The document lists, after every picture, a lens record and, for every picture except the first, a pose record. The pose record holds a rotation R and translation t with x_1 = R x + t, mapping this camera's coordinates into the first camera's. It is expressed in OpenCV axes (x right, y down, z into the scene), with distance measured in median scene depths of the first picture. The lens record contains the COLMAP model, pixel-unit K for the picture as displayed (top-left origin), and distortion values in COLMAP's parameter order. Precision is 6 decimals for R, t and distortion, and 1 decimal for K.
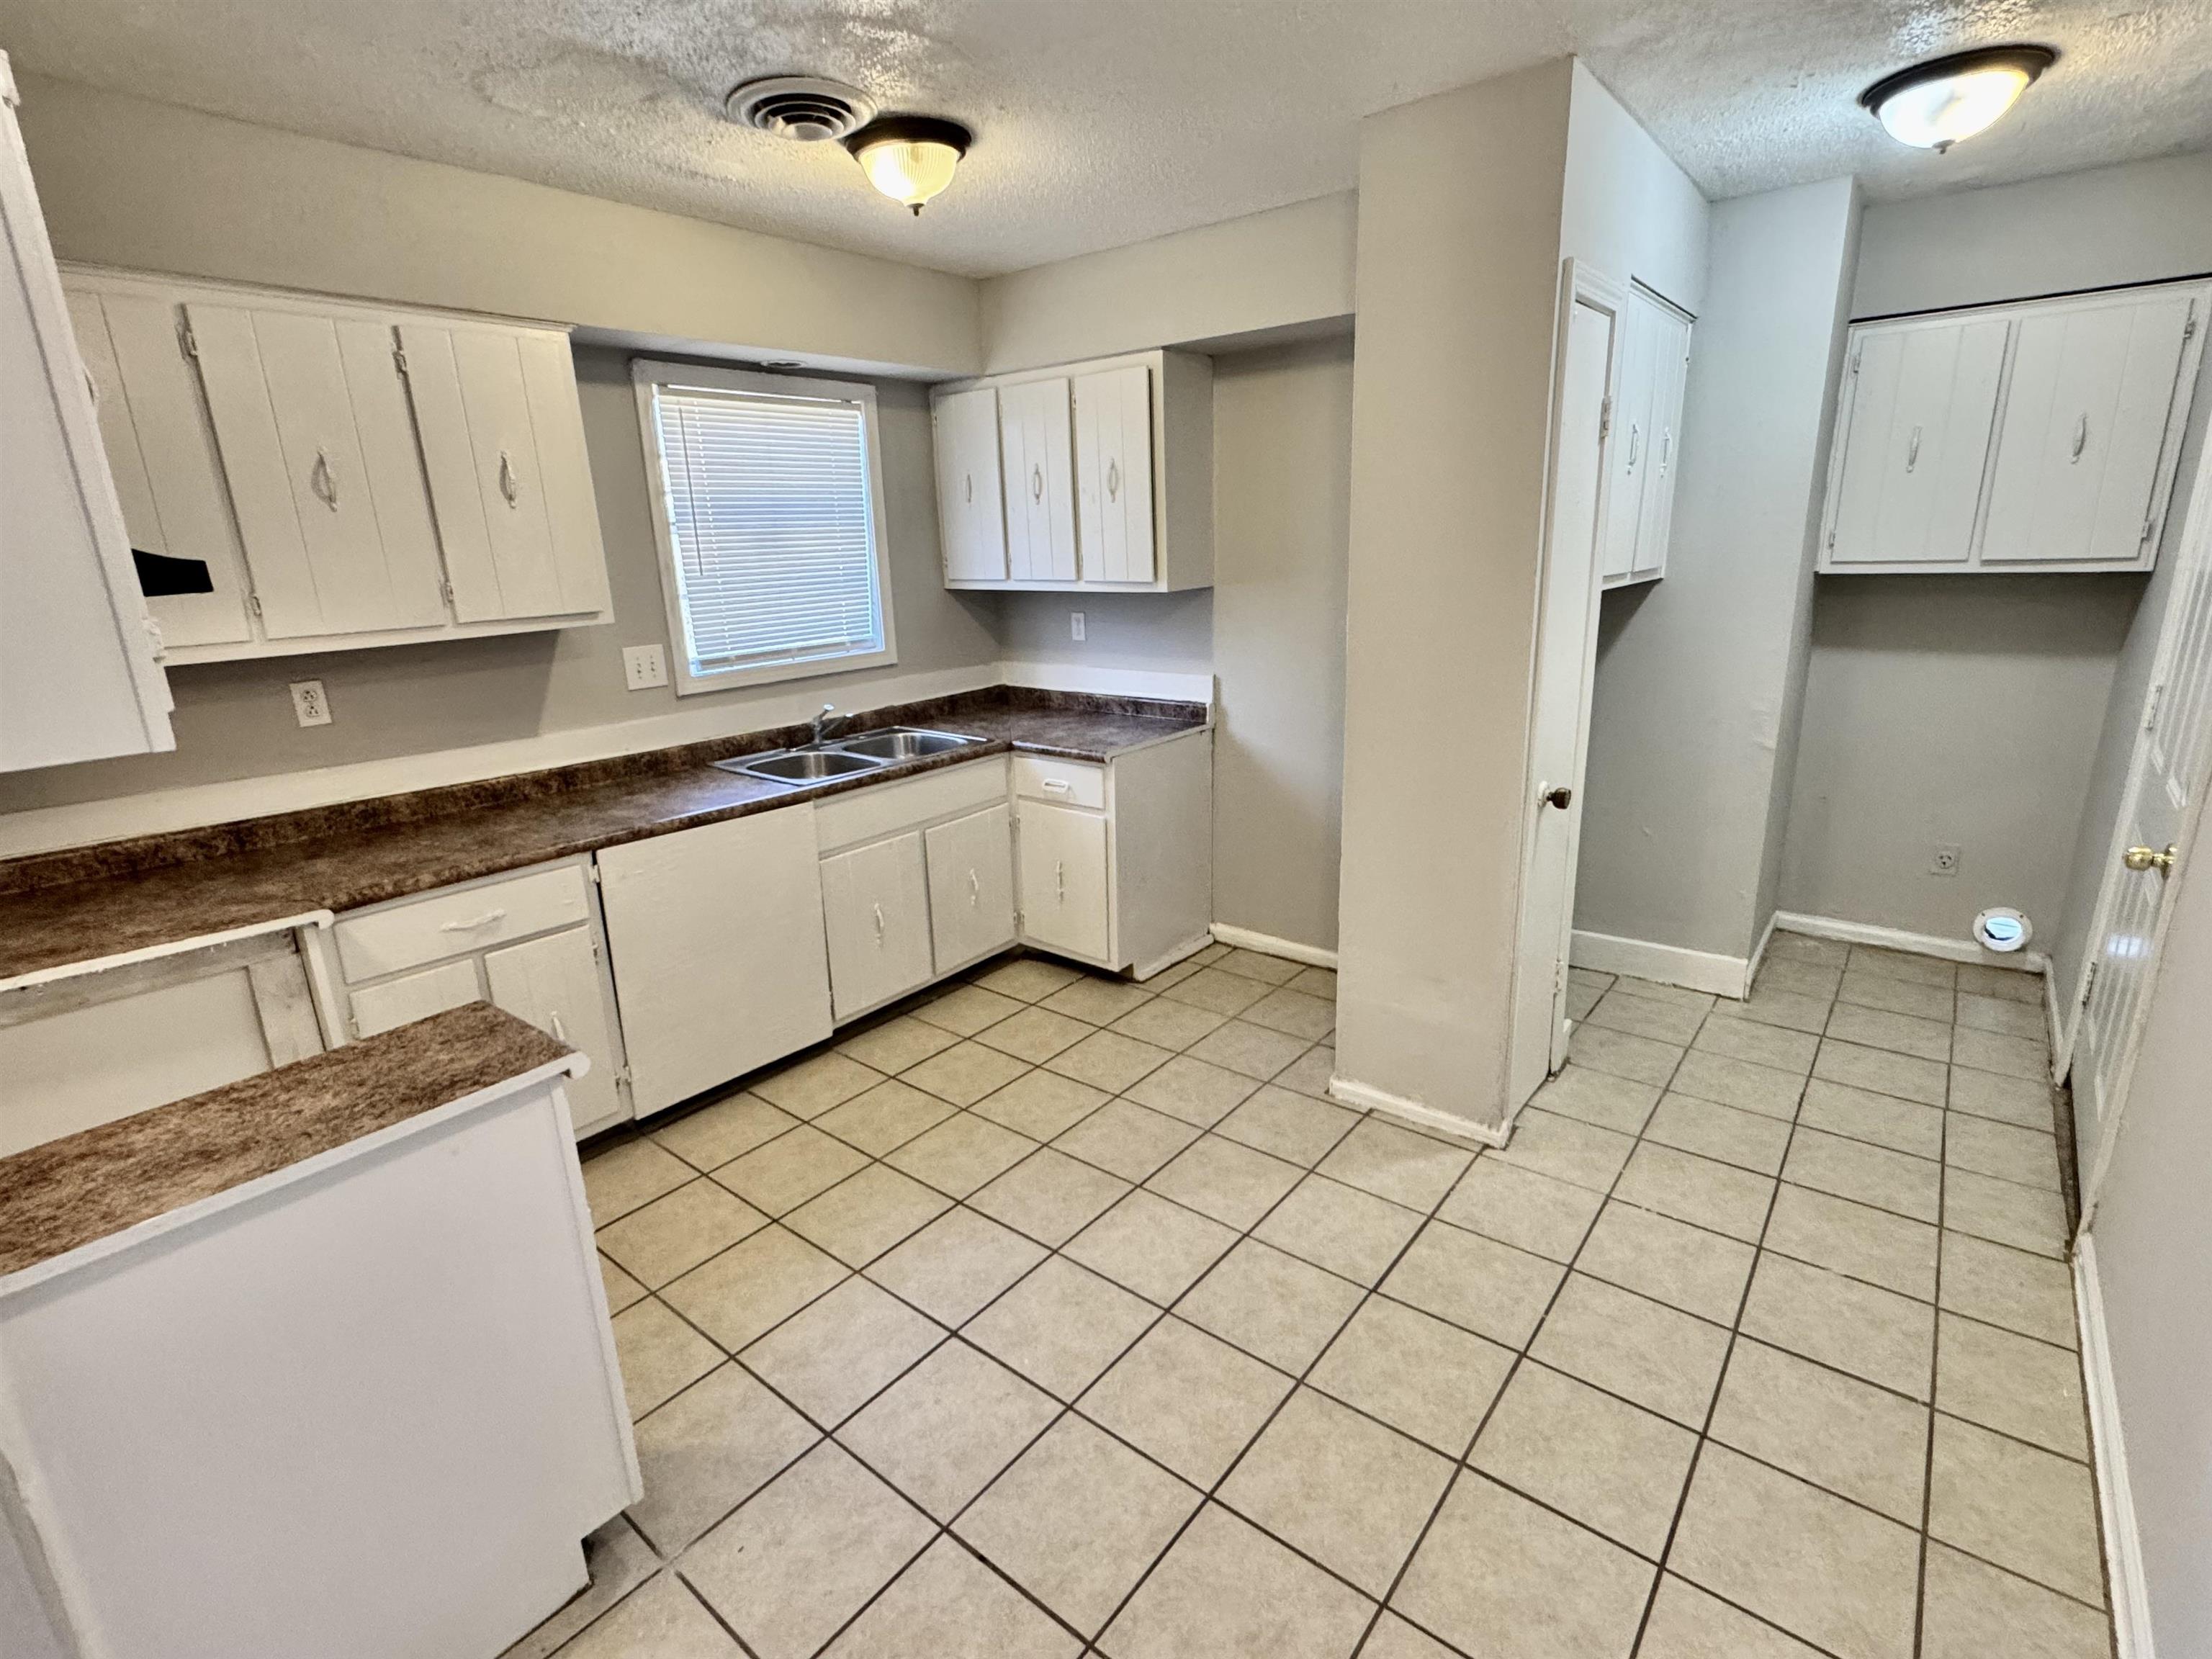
lens RADIAL K [[1051.9, 0, 1106.0], [0, 1051.9, 829.5], [0, 0, 1]] dist [0.001753, 0.000051]
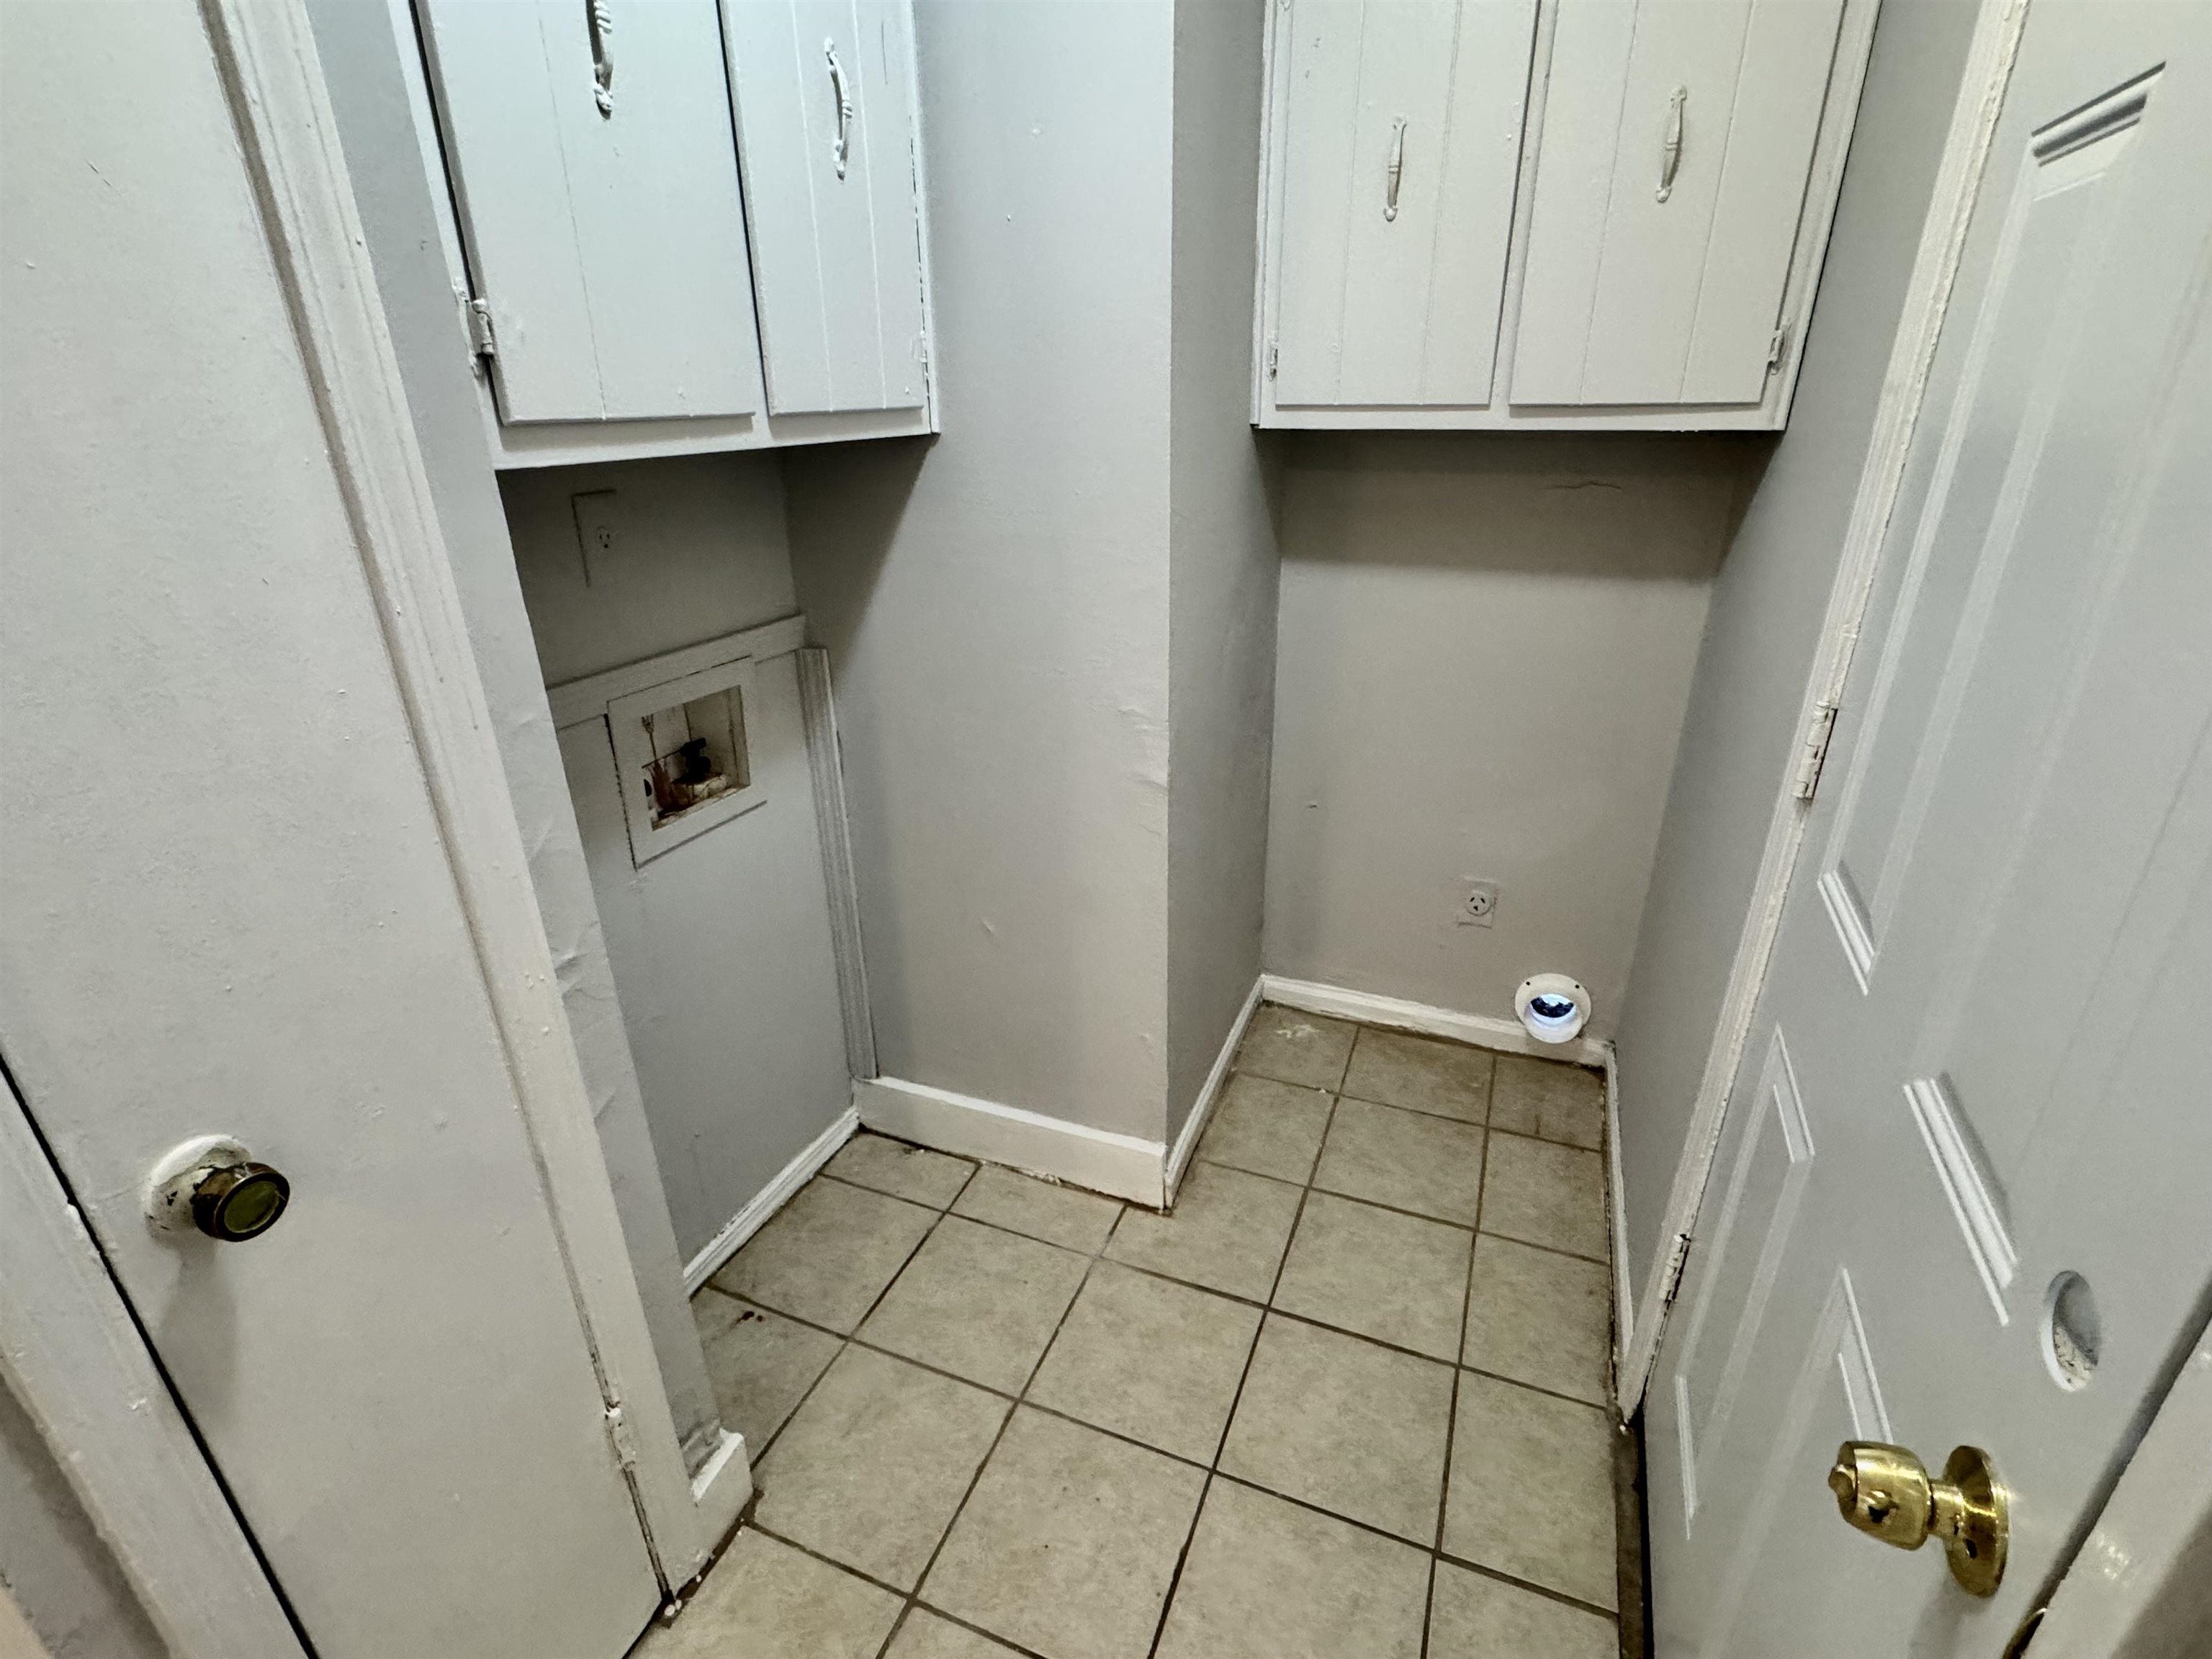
lens RADIAL K [[1050.4, 0, 1107.6], [0, 1050.4, 824.0], [0, 0, 1]] dist [-0.000545, -0.000105]
pose [[0.957877, -0.086920, 0.273709, 0.443375], [0.052685, 0.990107, 0.130045, -0.118956], [-0.282304, -0.110146, 0.952981, 0.498025]]
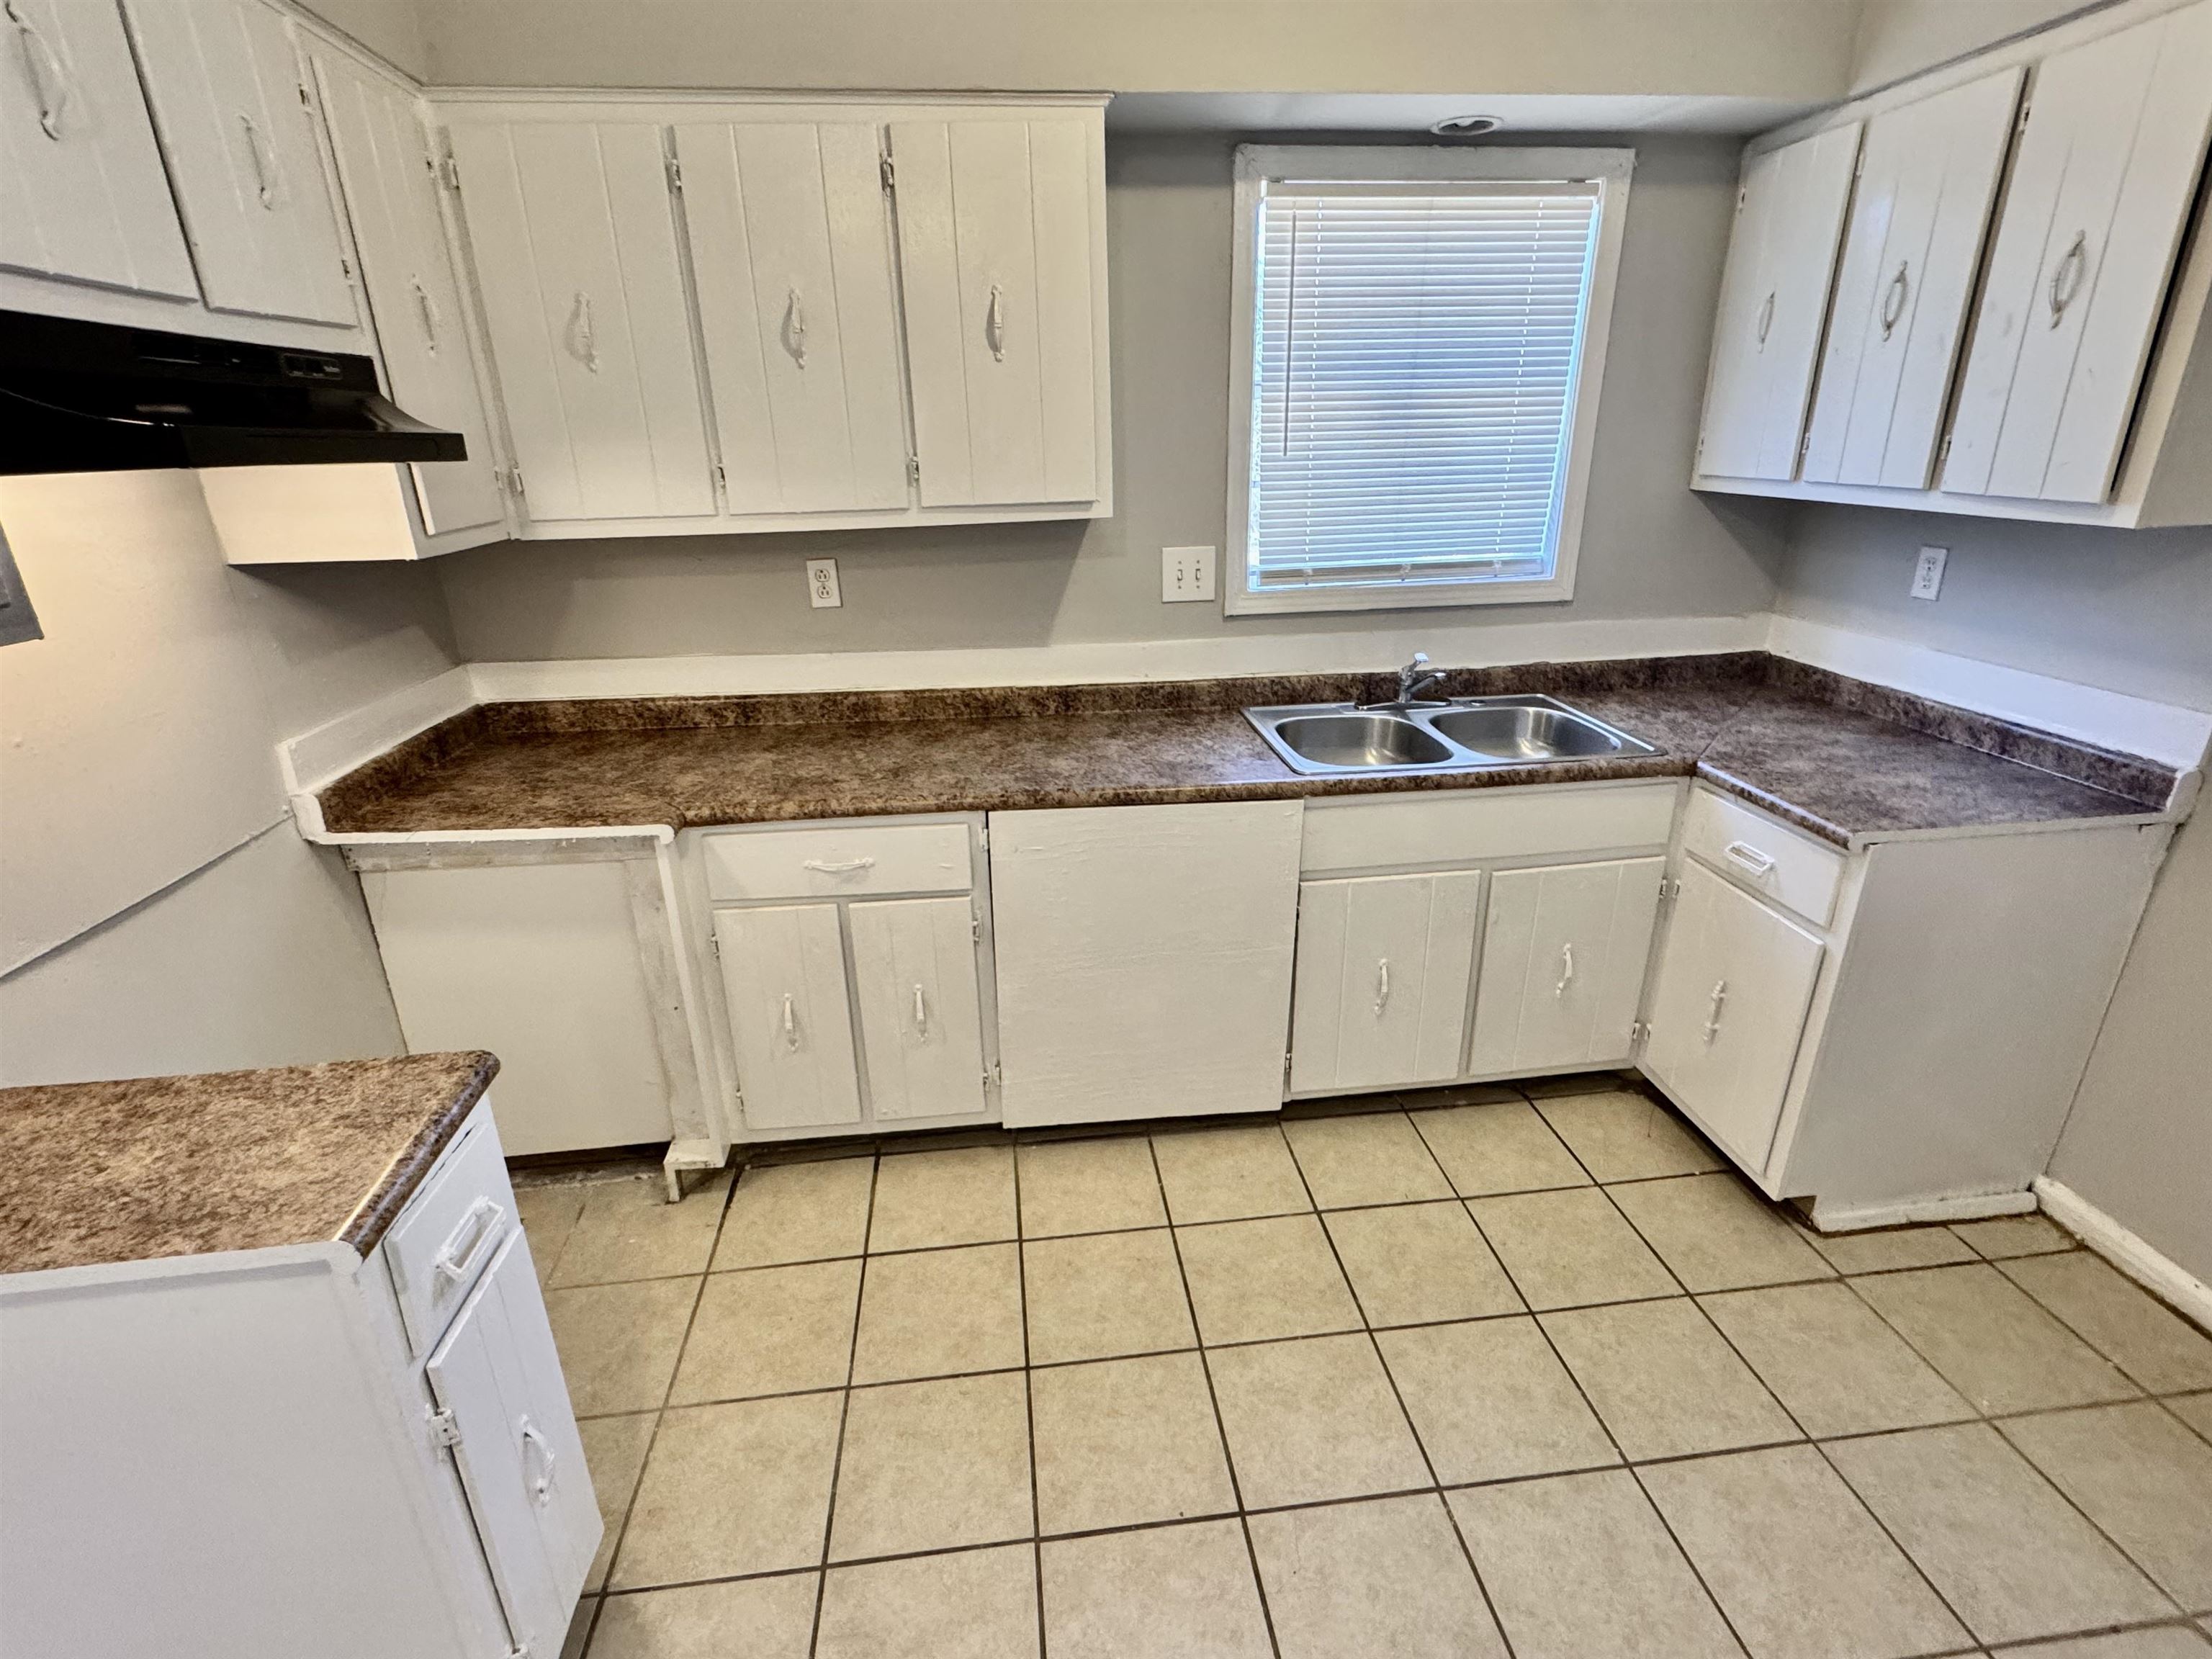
lens RADIAL K [[1052.6, 0, 1109.1], [0, 1052.6, 831.2], [0, 0, 1]] dist [-0.000306, -0.000885]
pose [[0.713101, 0.267893, -0.647858, 0.073626], [-0.192485, 0.963413, 0.186507, -0.099053], [0.674119, -0.008295, 0.738576, 0.359823]]
